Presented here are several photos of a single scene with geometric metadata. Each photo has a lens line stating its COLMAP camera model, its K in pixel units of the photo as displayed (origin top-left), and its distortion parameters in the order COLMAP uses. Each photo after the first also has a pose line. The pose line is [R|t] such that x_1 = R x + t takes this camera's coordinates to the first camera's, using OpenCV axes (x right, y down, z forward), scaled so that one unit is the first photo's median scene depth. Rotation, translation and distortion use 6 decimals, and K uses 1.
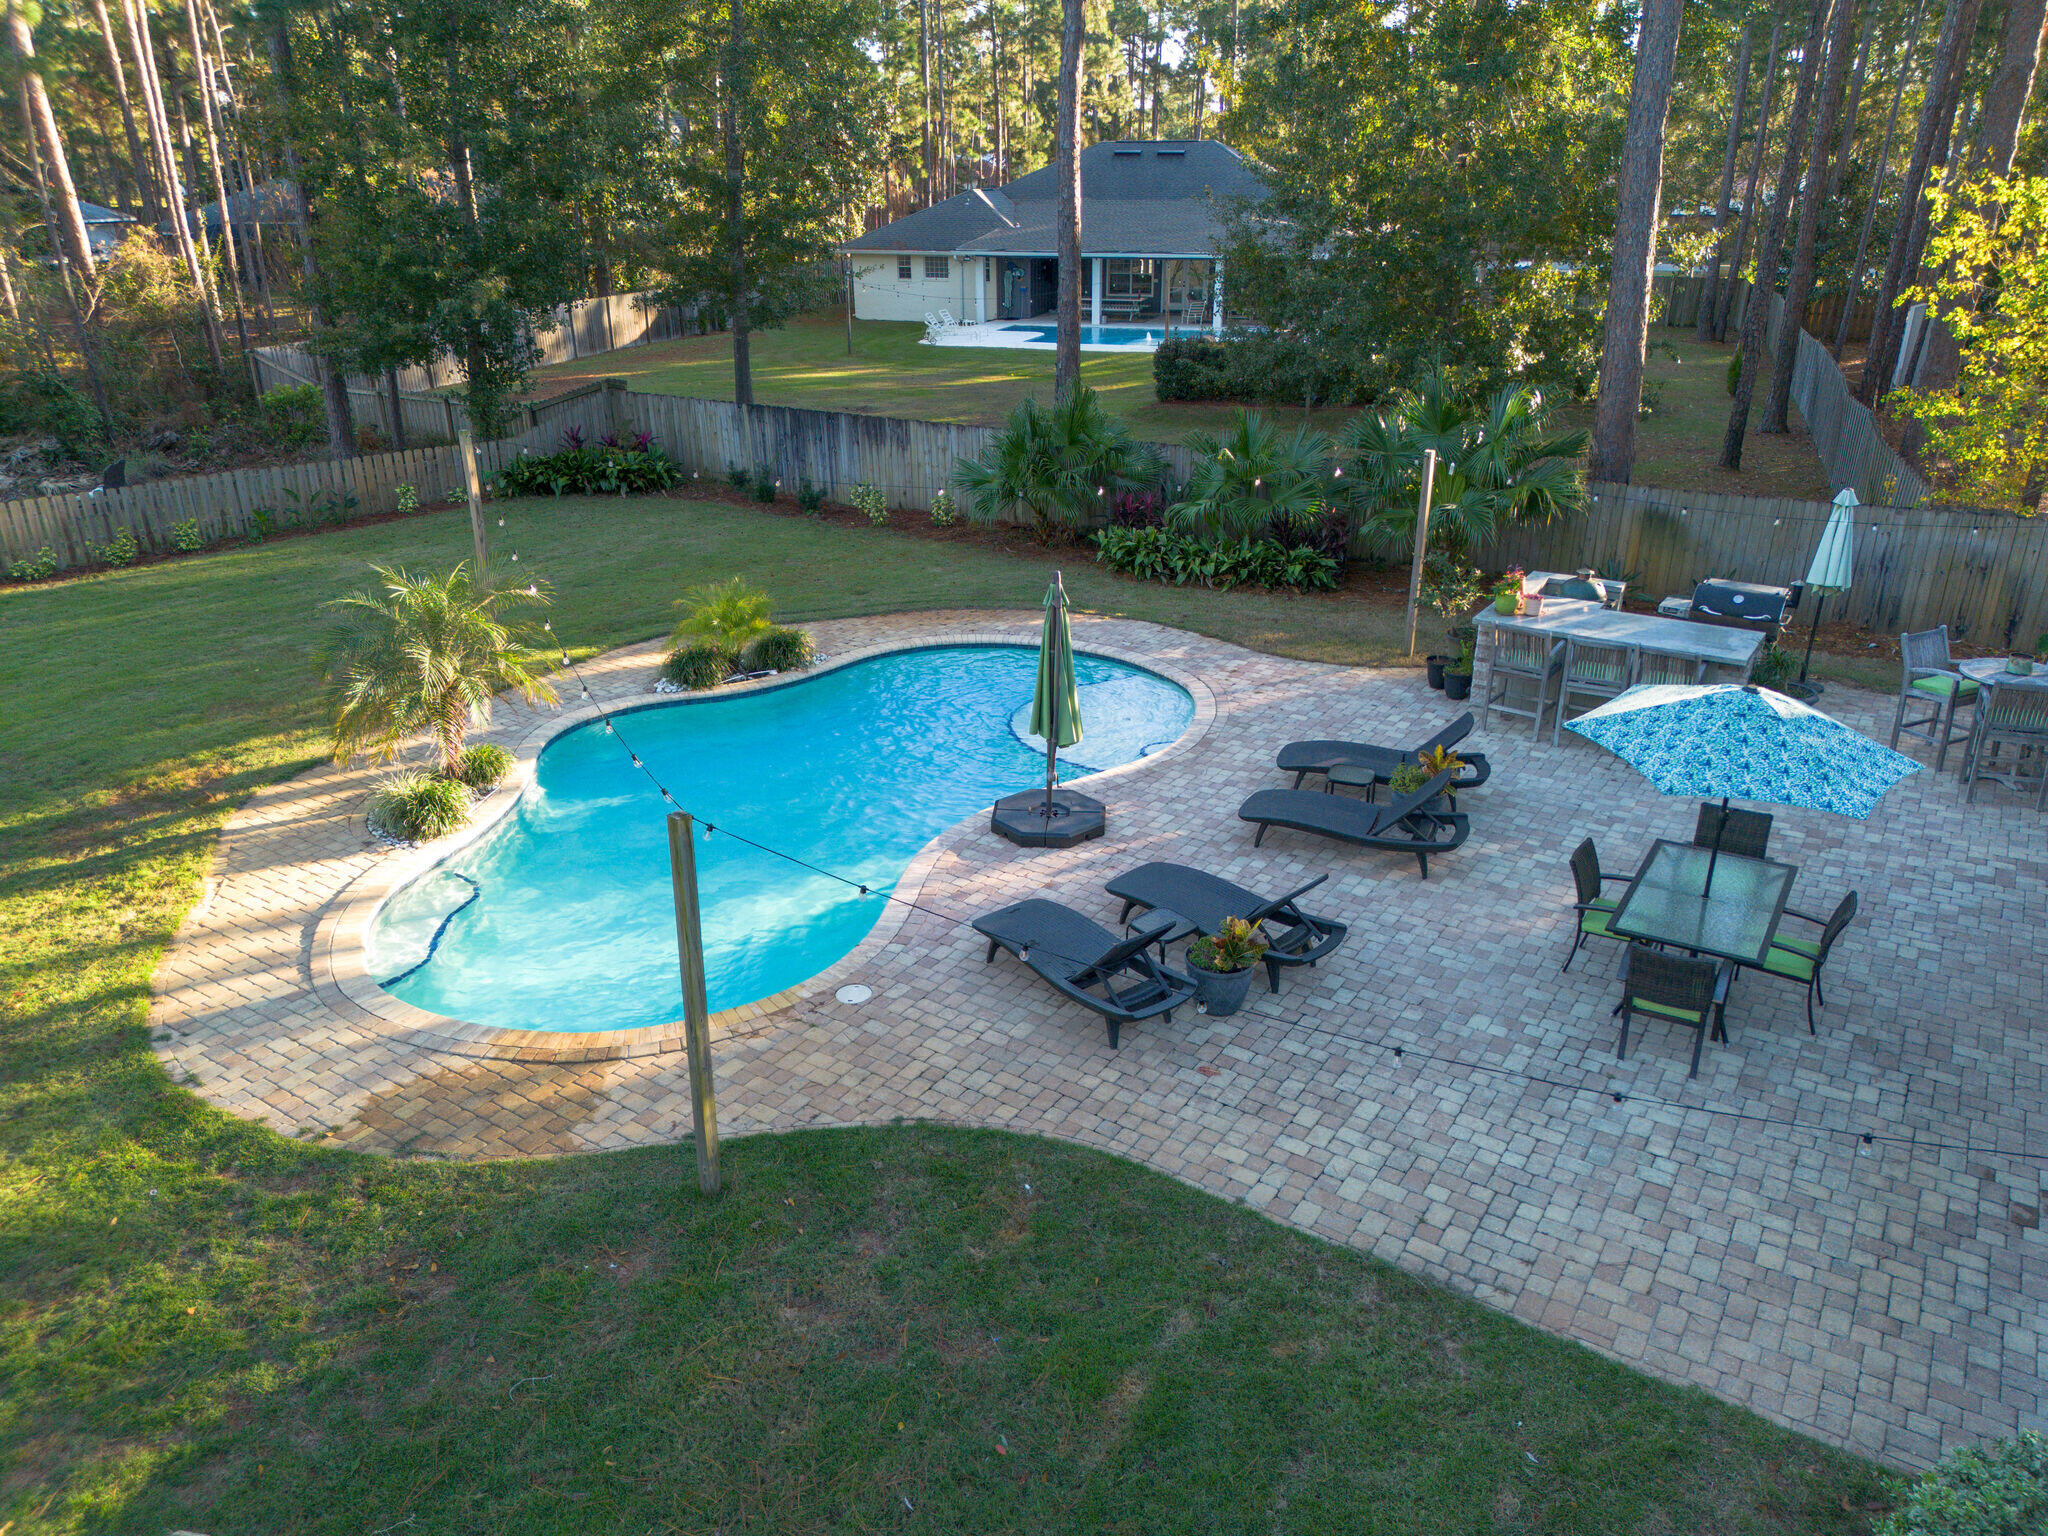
lens RADIAL K [[1429.0, 0, 1034.1], [0, 1429.0, 767.2], [0, 0, 1]] dist [0.080340, -0.081022]
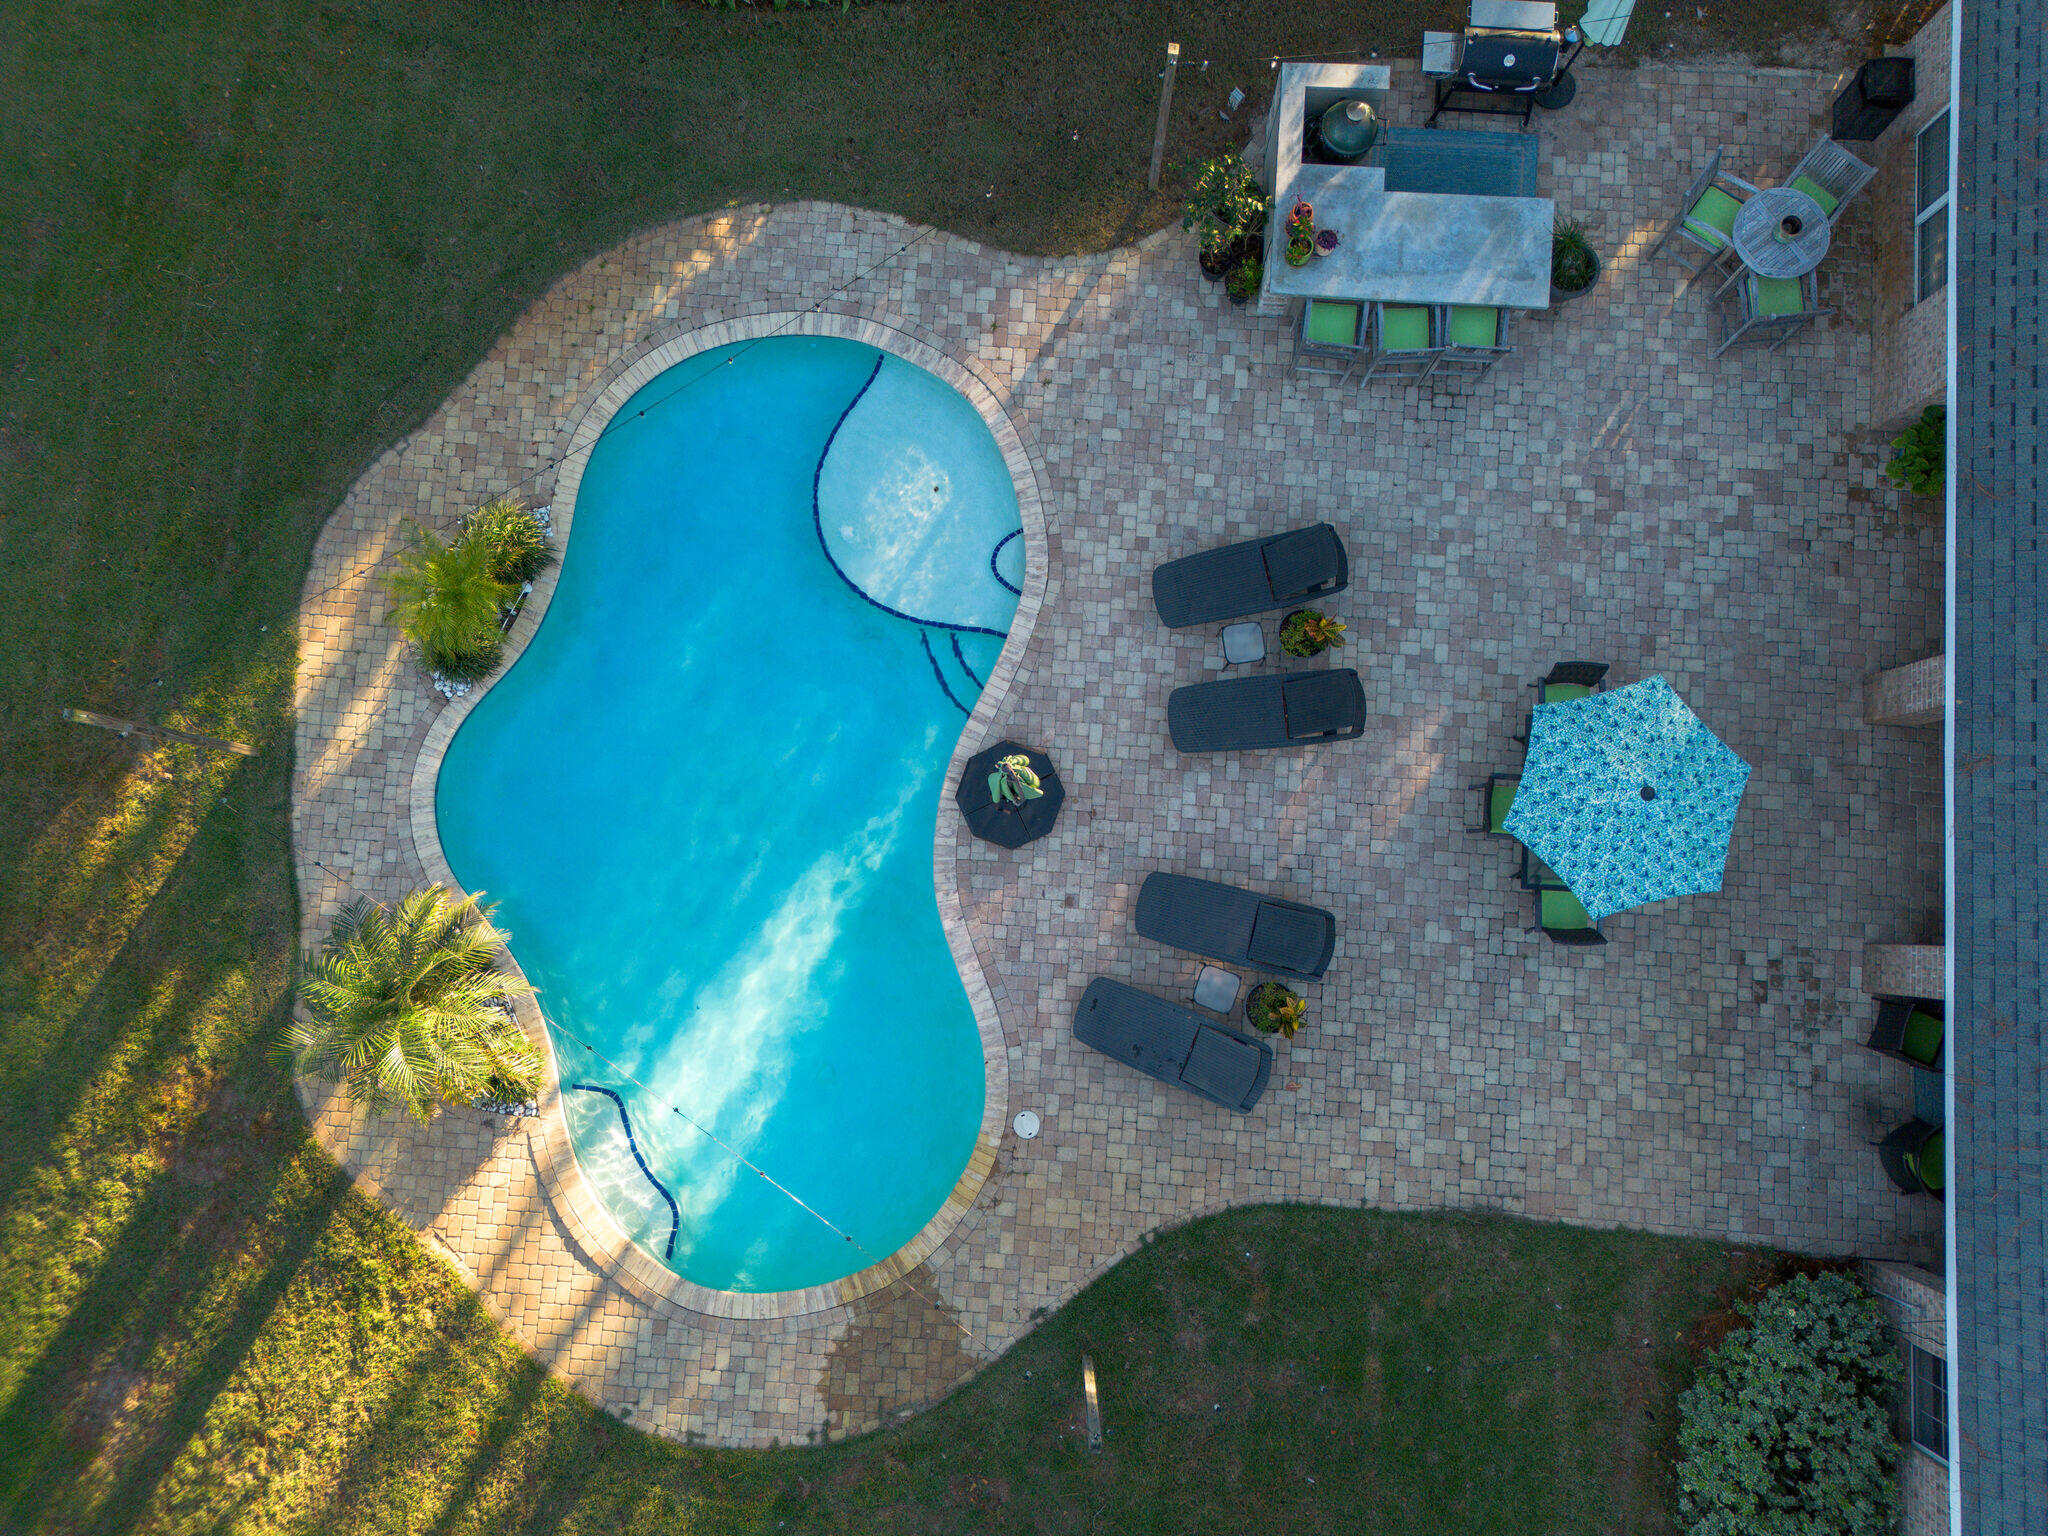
lens RADIAL K [[1426.0, 0, 1033.3], [0, 1426.0, 761.0], [0, 0, 1]] dist [0.065427, -0.052910]
pose [[0.870779, -0.489889, 0.041857, -0.007061], [0.199002, 0.429011, 0.881106, -0.958622], [-0.449602, -0.758919, 0.471063, 0.504602]]
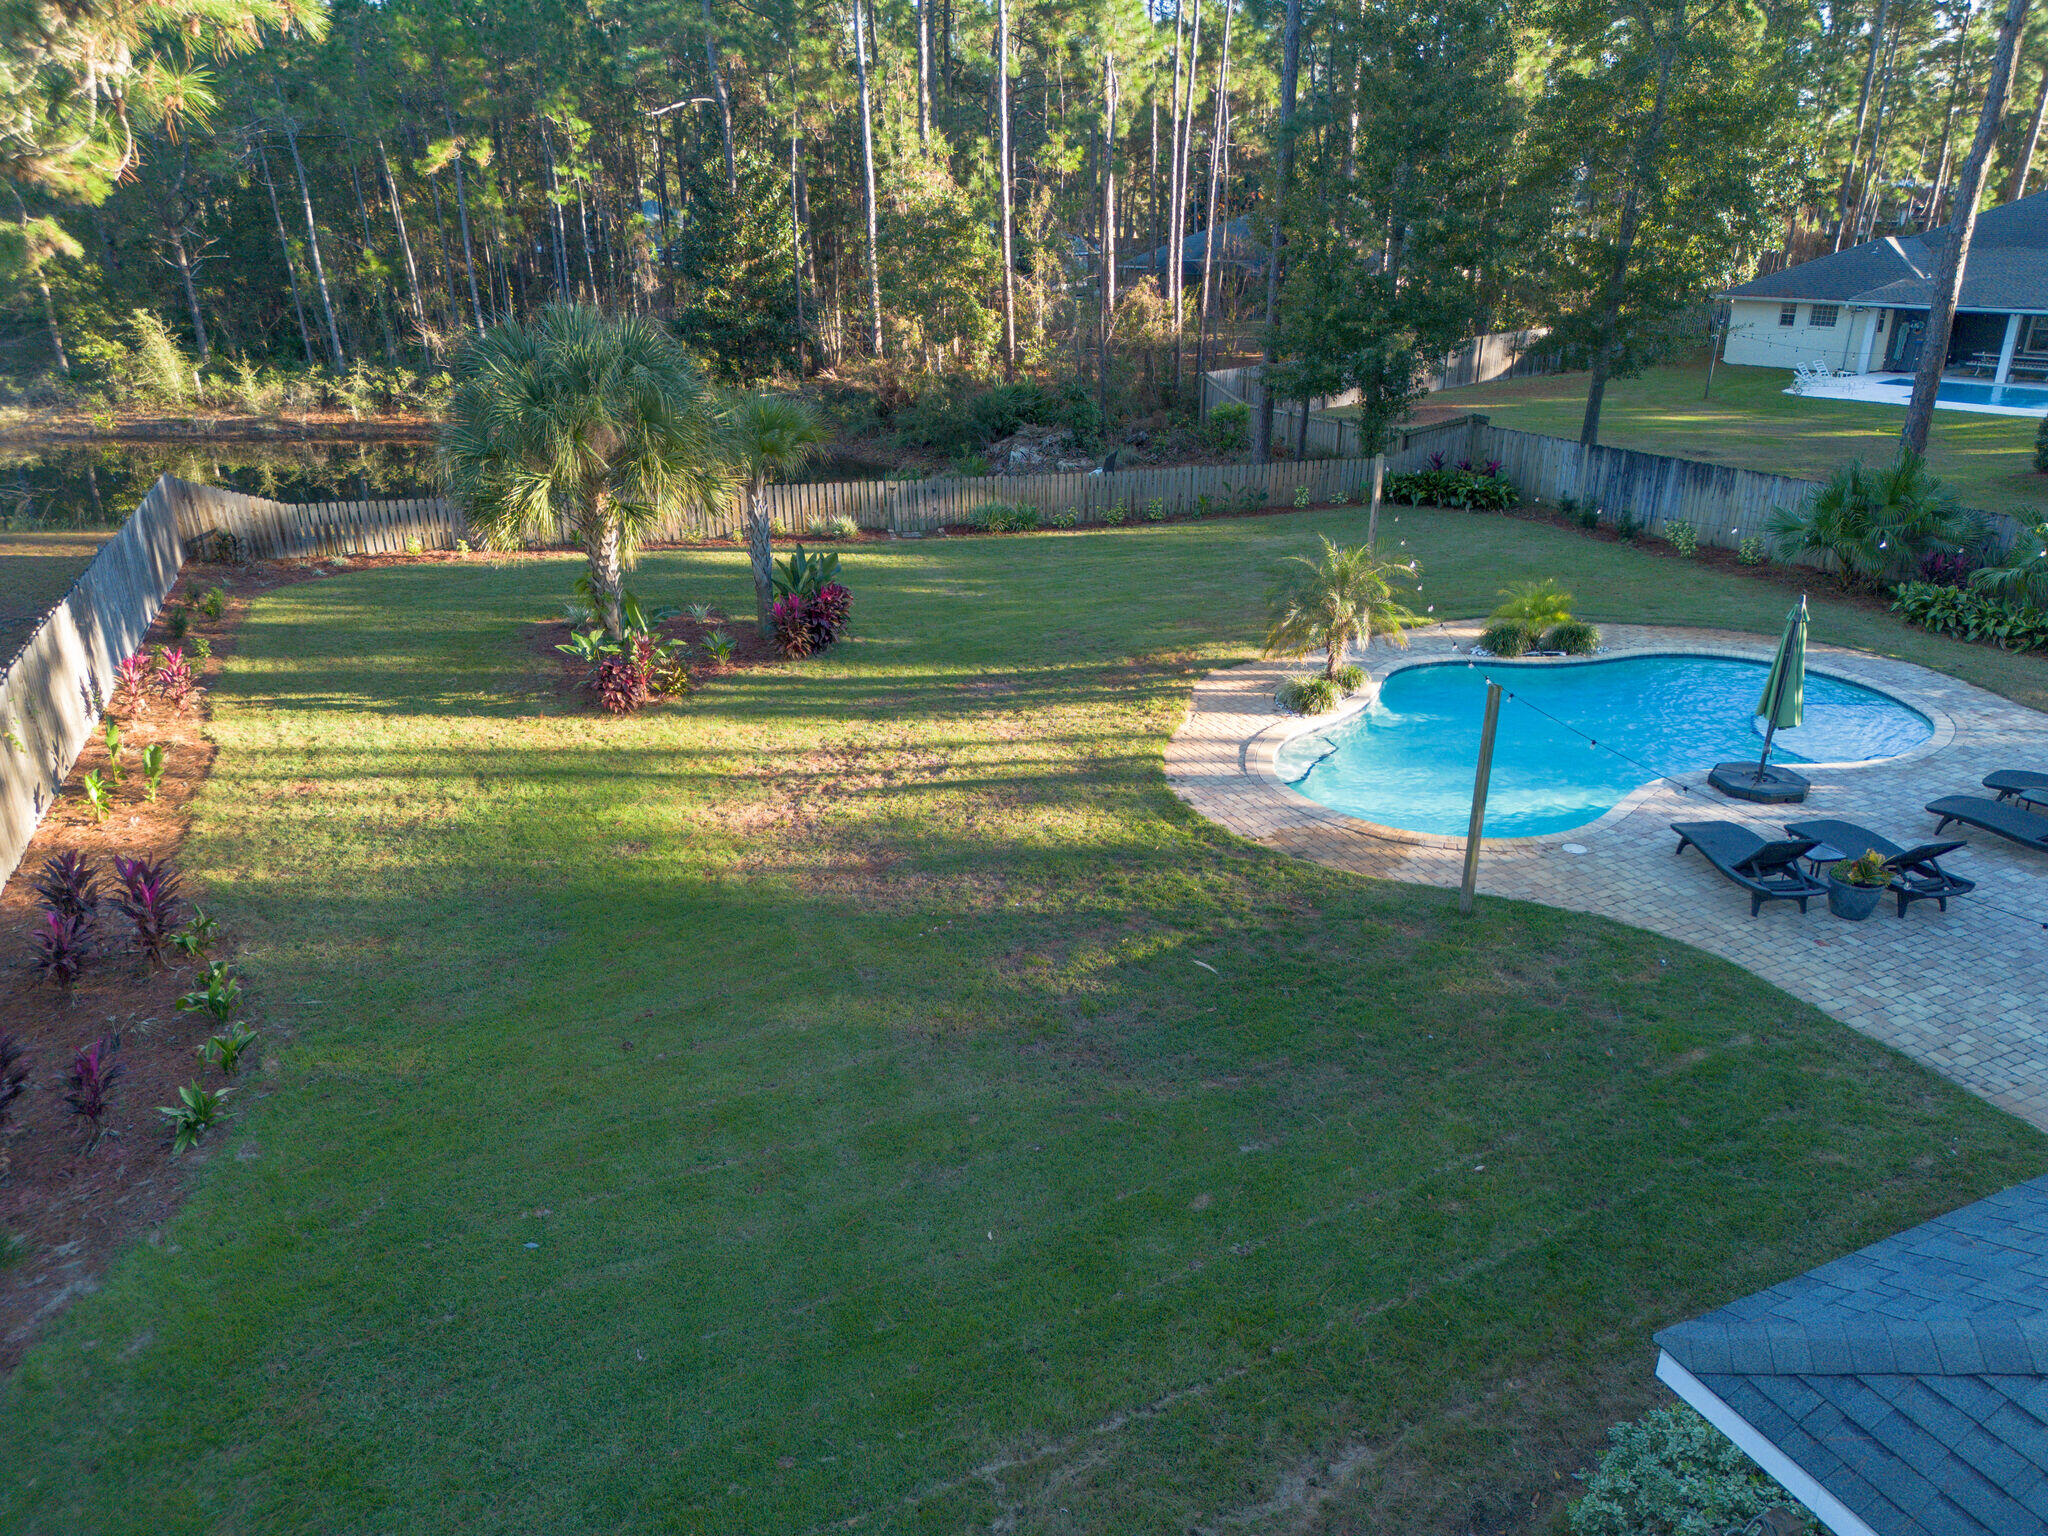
lens RADIAL K [[1429.0, 0, 1034.1], [0, 1429.0, 767.2], [0, 0, 1]] dist [0.080340, -0.081022]
pose [[0.849468, 0.194208, -0.490599, 0.097395], [-0.200036, 0.978924, 0.041155, 0.102195], [0.488251, 0.063177, 0.870413, -0.493906]]
